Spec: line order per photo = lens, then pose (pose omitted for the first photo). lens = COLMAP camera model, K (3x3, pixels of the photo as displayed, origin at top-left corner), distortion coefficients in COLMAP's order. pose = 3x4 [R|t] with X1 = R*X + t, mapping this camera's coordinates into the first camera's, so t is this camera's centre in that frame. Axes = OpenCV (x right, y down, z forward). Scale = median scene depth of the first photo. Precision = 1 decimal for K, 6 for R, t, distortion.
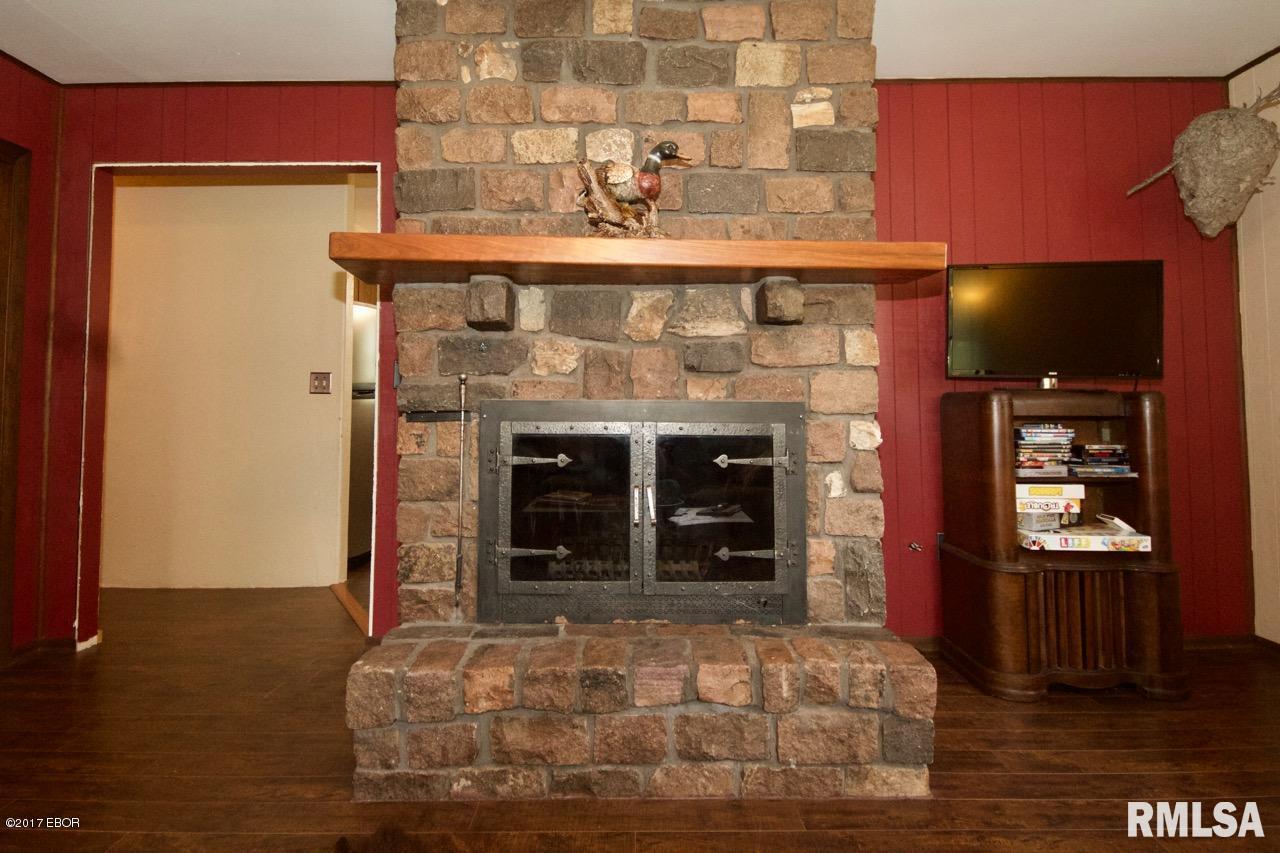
lens RADIAL K [[679.0, 0, 642.7], [0, 679.0, 374.8], [0, 0, 1]] dist [0.020185, -0.000465]
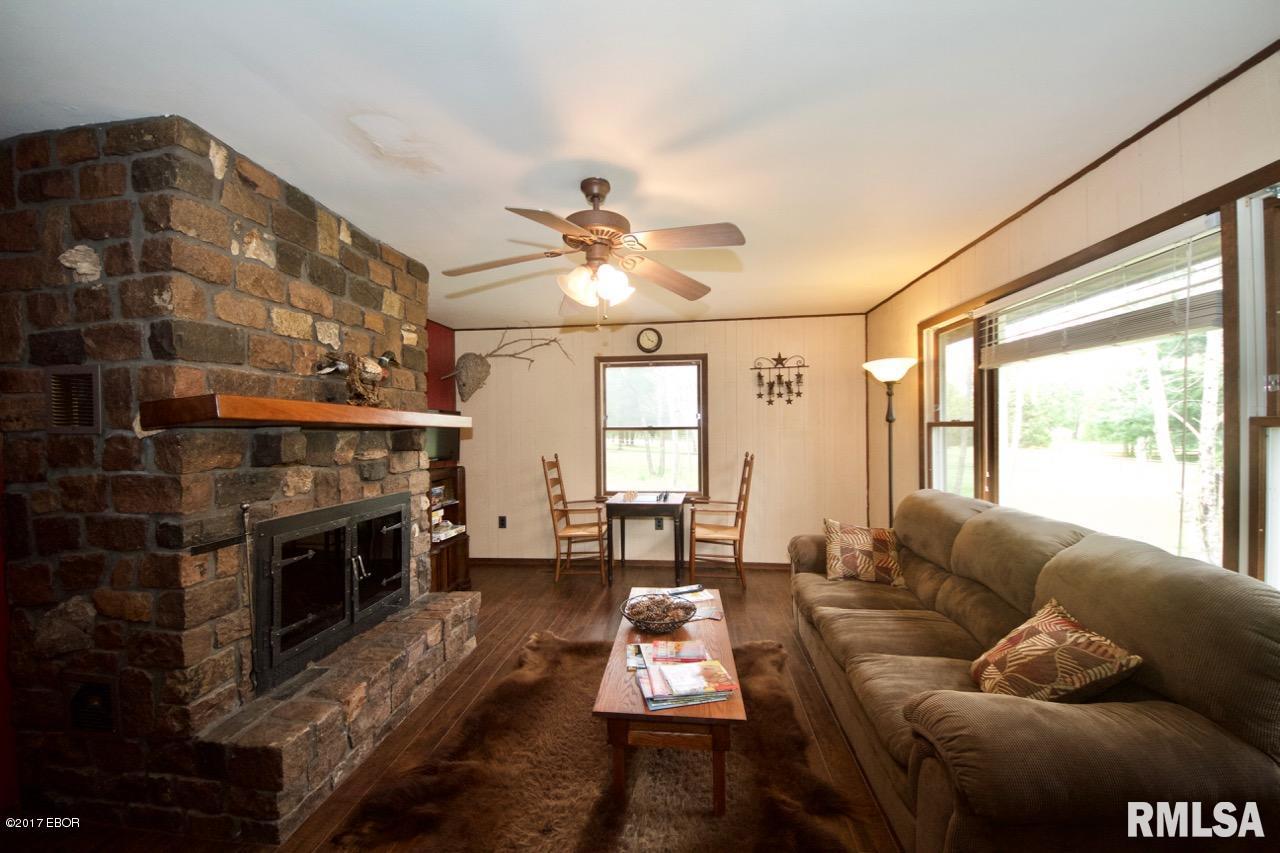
lens RADIAL K [[487.3, 0, 658.9], [0, 487.3, 427.8], [0, 0, 1]] dist [0.034979, -0.024996]
pose [[0.064133, -0.001430, 0.997940, -1.081590], [-0.042447, 0.999090, 0.004160, -0.169732], [-0.997038, -0.042627, 0.064014, 0.213458]]
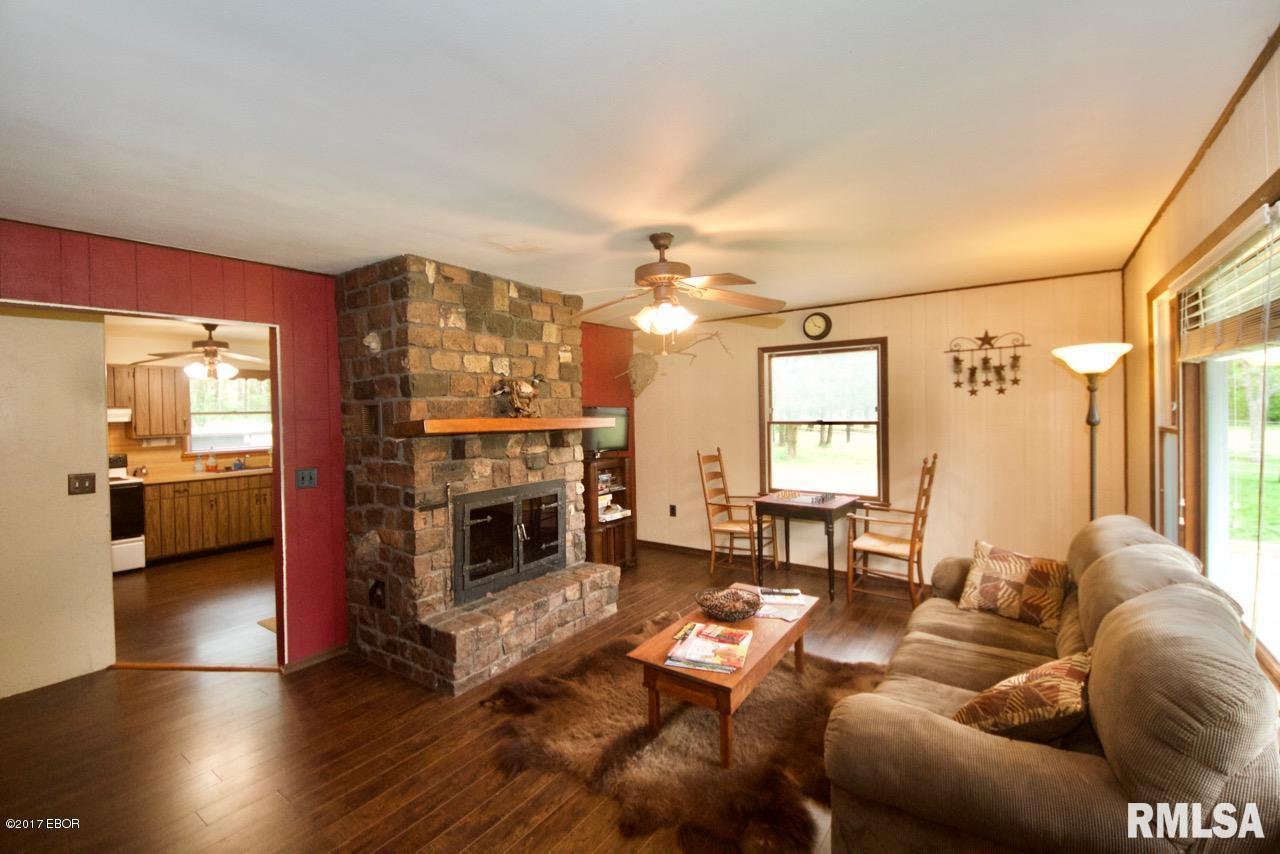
lens RADIAL K [[586.6, 0, 636.1], [0, 586.6, 406.8], [0, 0, 1]] dist [0.031470, -0.000311]
pose [[0.555118, -0.008648, 0.831727, -1.342010], [-0.029879, 0.999093, 0.030330, -0.280298], [-0.831235, -0.041688, 0.554356, -0.357419]]
